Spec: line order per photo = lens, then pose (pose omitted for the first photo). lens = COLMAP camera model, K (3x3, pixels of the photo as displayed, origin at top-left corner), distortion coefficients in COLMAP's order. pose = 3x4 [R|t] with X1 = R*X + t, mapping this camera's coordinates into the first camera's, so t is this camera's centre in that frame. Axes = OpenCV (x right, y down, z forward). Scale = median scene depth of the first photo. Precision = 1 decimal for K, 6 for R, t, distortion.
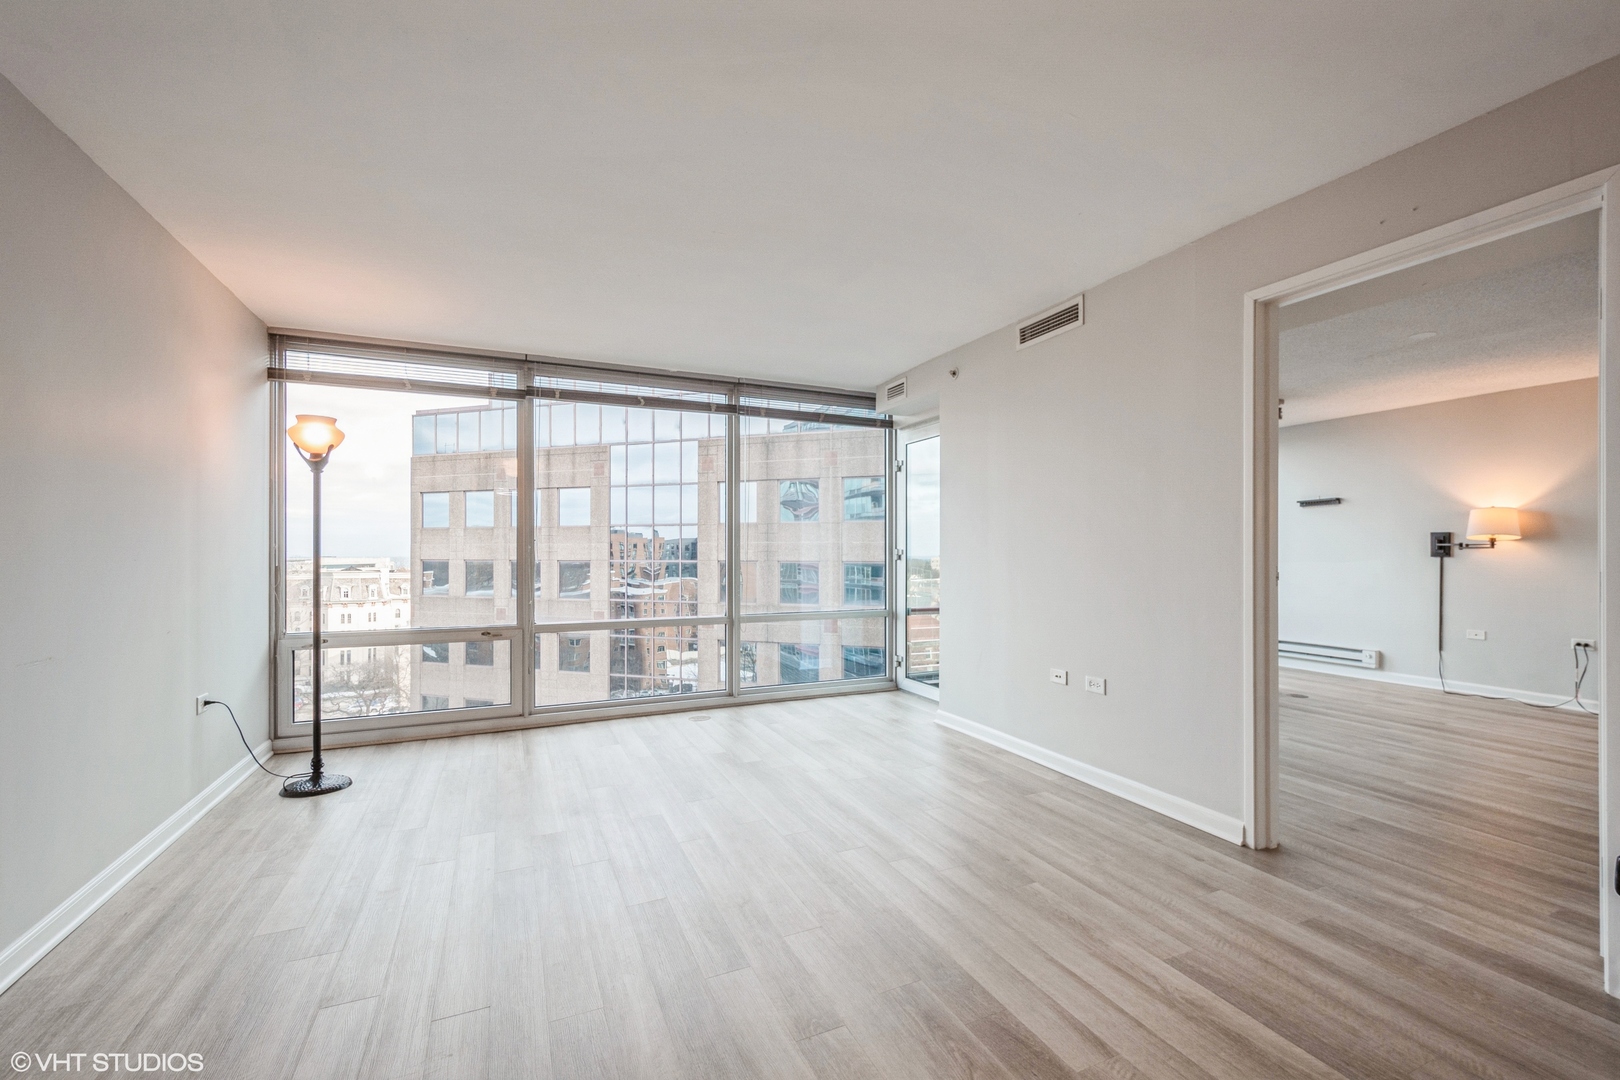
lens RADIAL K [[713.6, 0, 852.1], [0, 713.6, 553.3], [0, 0, 1]] dist [0.008840, -0.002047]
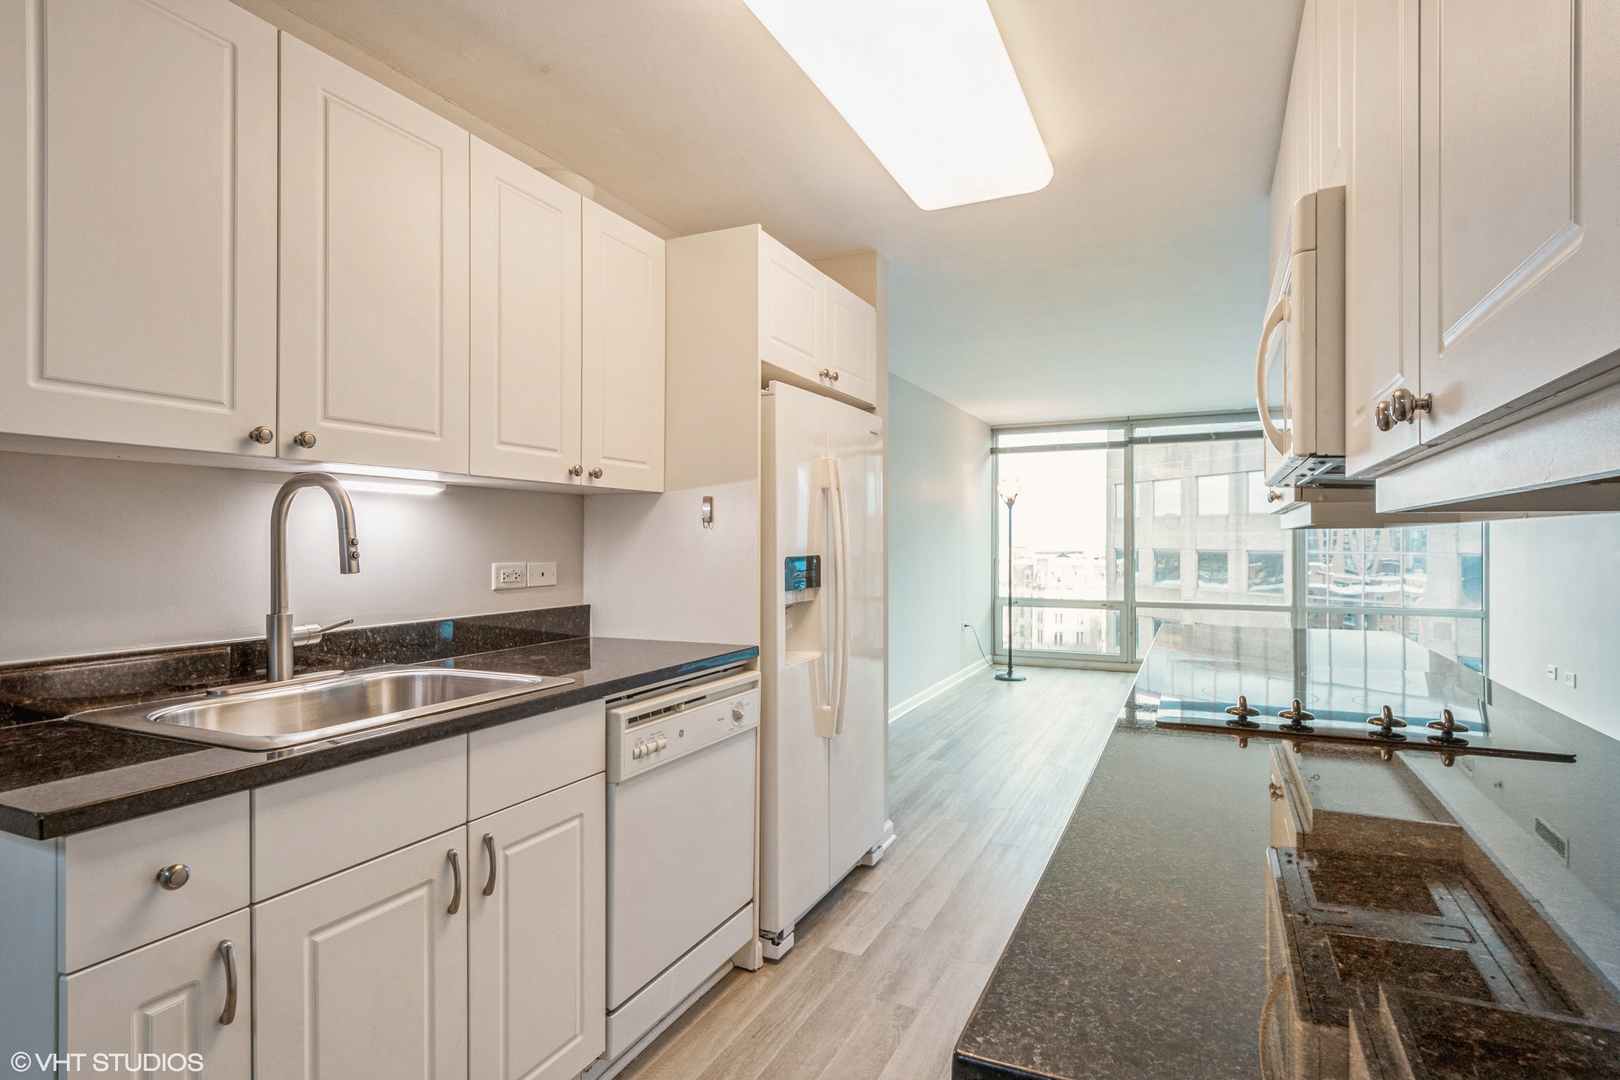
lens RADIAL K [[803.4, 0, 842.1], [0, 803.4, 543.6], [0, 0, 1]] dist [0.011986, -0.010847]
pose [[0.636794, 0.002094, -0.771031, 0.364985], [0.000547, 0.999995, 0.003168, -0.018991], [0.771034, -0.002439, 0.636789, -0.414155]]
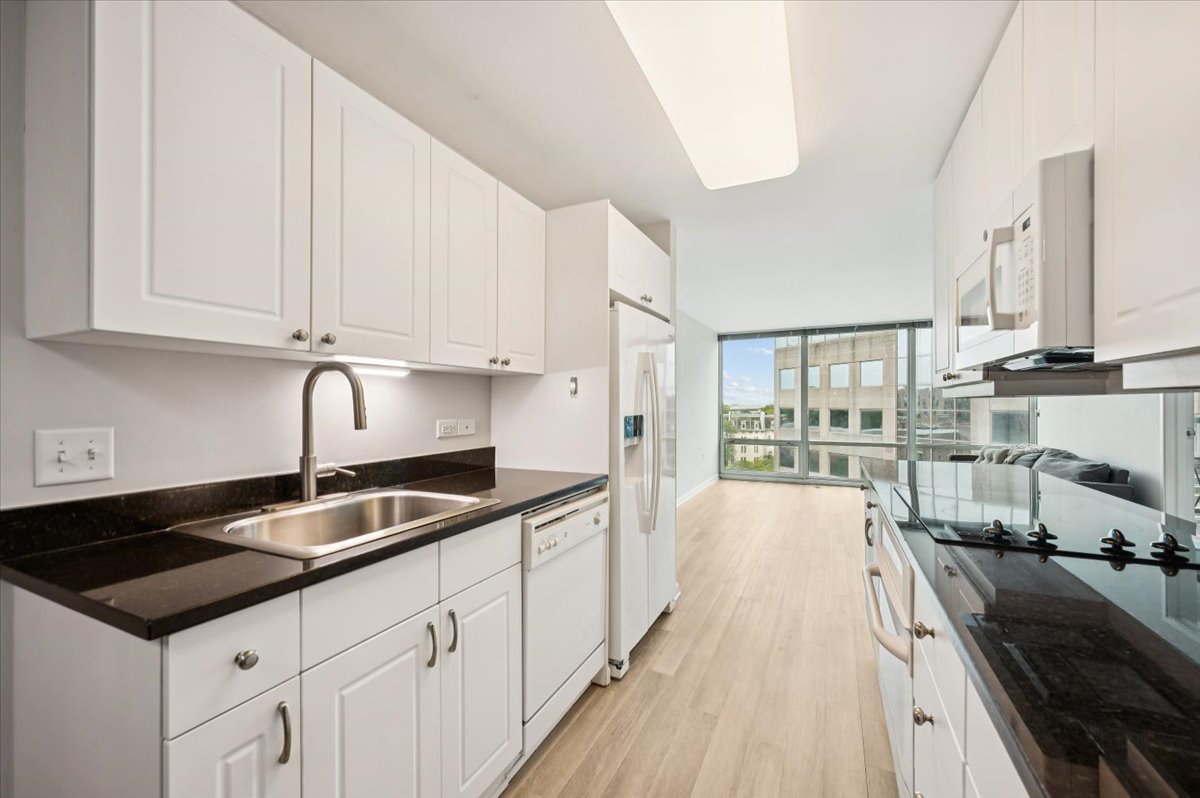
lens RADIAL K [[475.4, 0, 602.1], [0, 475.4, 403.7], [0, 0, 1]] dist [-0.006018, 0.001614]
pose [[0.617841, 0.000135, -0.786303, 0.308374], [0.001136, 0.999999, 0.001064, -0.021359], [0.786302, -0.001550, 0.617841, -0.419126]]
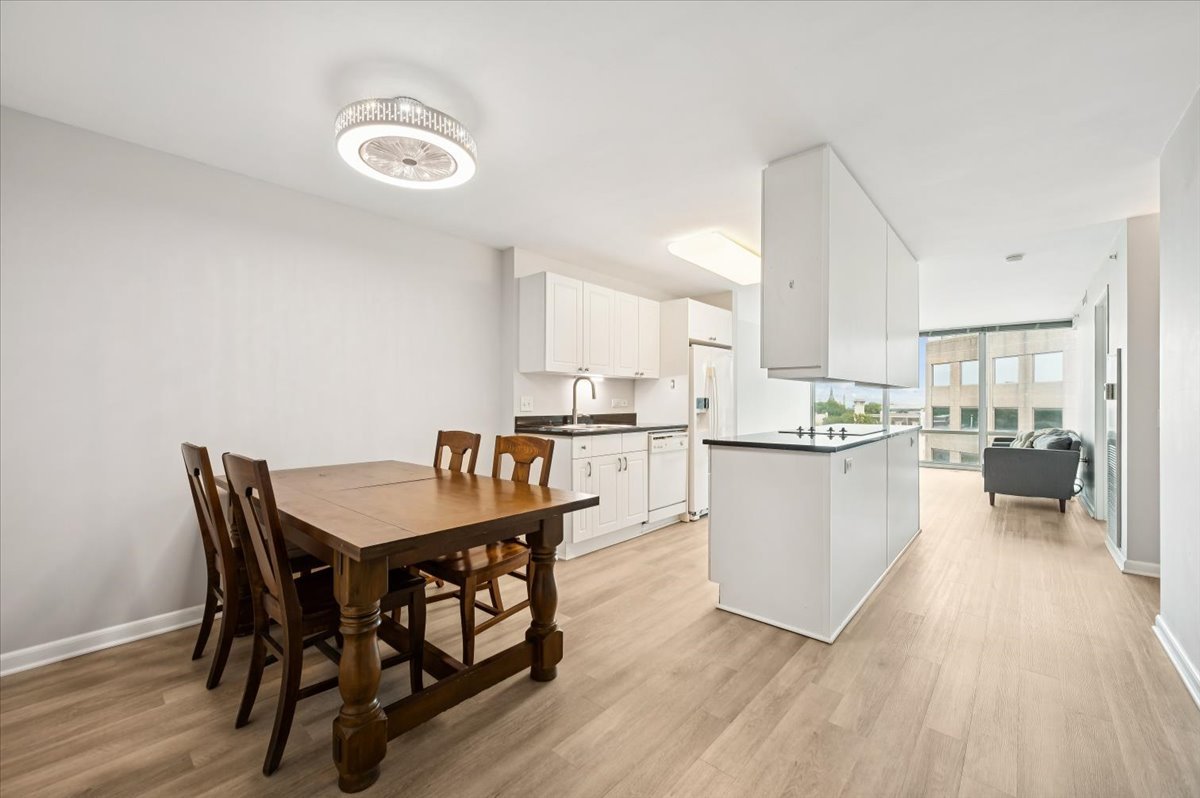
lens RADIAL K [[475.4, 0, 597.6], [0, 475.4, 402.5], [0, 0, 1]] dist [-0.006018, 0.001614]
pose [[0.373022, 0.001124, -0.927822, 0.725151], [-0.000696, 0.999999, 0.000931, -0.002898], [0.927822, 0.000298, 0.373022, -0.637240]]
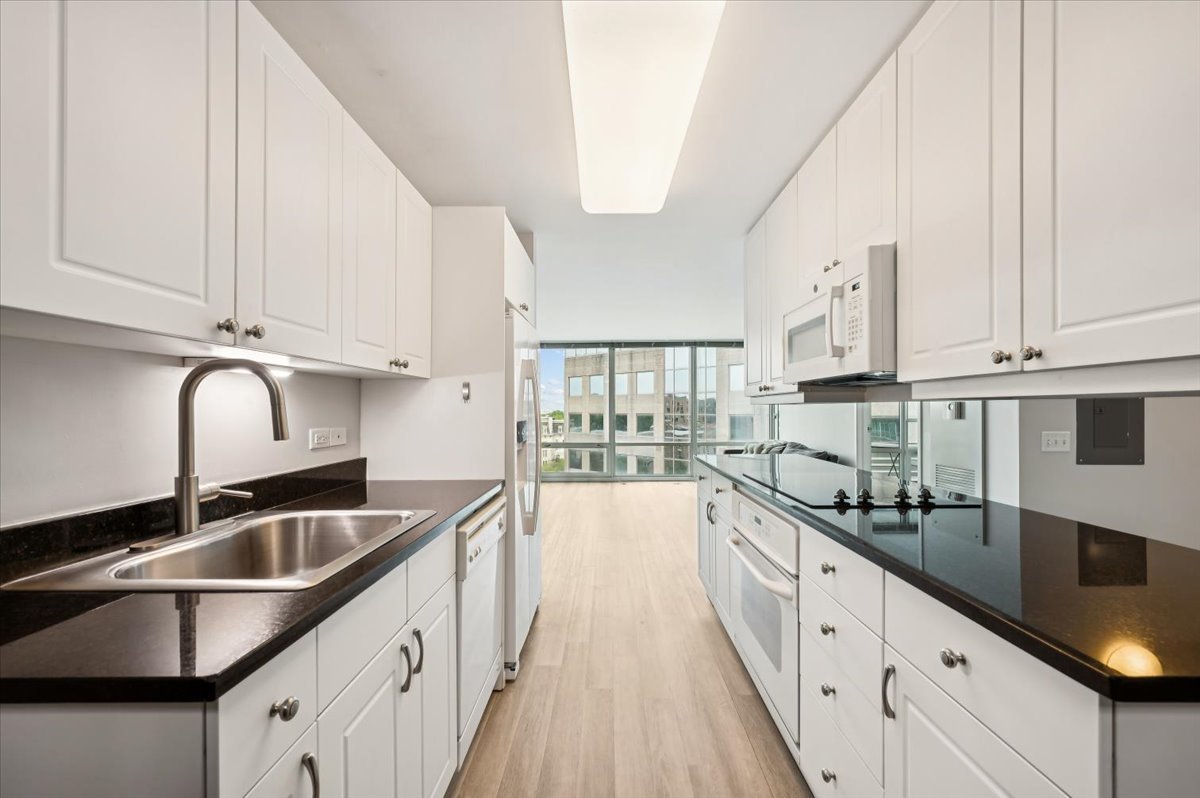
lens RADIAL K [[477.7, 0, 600.4], [0, 477.7, 409.2], [0, 0, 1]] dist [-0.003243, -0.000503]
pose [[0.890558, -0.001736, -0.454867, 0.256340], [0.002593, 0.999996, 0.001260, -0.021276], [0.454863, -0.002302, 0.890558, -0.489437]]
